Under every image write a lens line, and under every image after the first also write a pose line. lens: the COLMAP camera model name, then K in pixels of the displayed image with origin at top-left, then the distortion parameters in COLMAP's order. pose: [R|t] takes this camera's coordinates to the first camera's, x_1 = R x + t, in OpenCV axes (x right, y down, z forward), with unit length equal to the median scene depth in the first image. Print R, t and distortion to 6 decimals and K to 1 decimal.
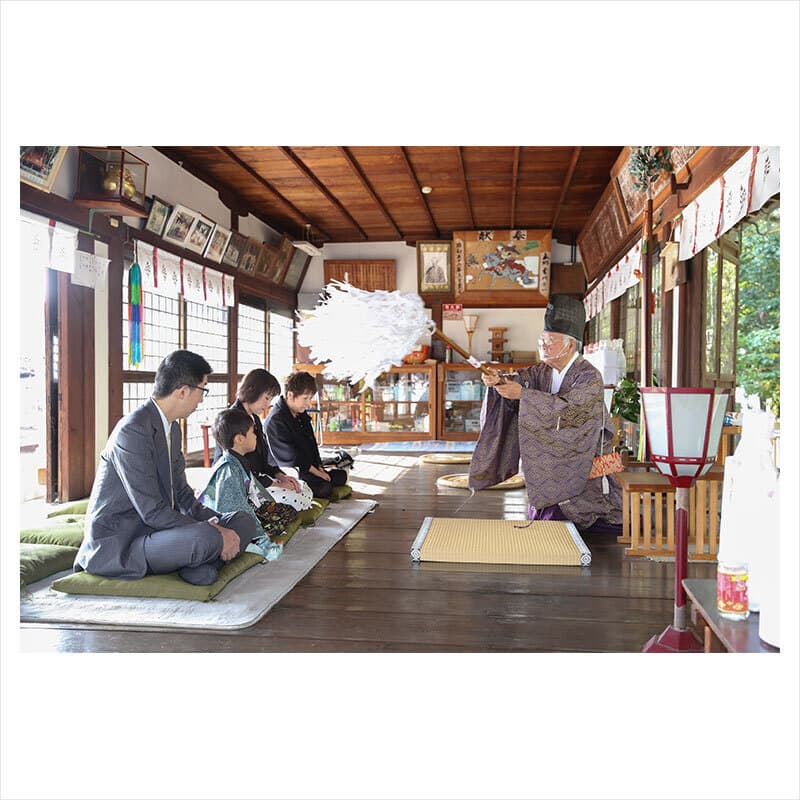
lens RADIAL K [[756.8, 0, 400.6], [0, 756.8, 382.8], [0, 0, 1]] dist [0.056395, -0.000473]
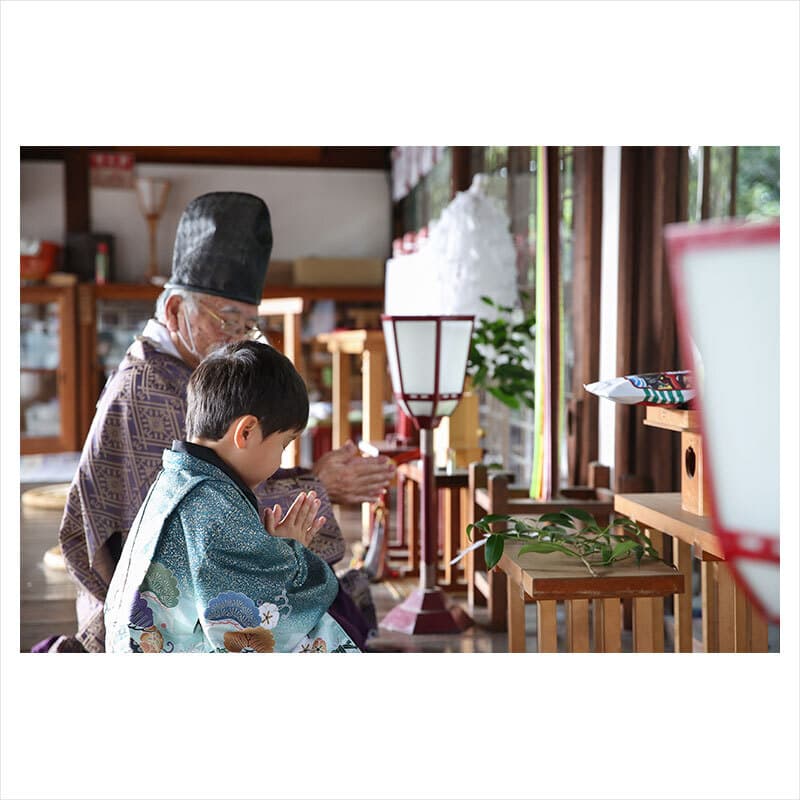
lens RADIAL K [[756.8, 0, 400.6], [0, 756.8, 382.8], [0, 0, 1]] dist [0.056395, -0.000473]
pose [[0.965499, -0.006648, 0.260321, 0.115479], [0.005374, 0.999970, 0.005606, 0.031593], [-0.260350, -0.004013, 0.965506, 0.515674]]
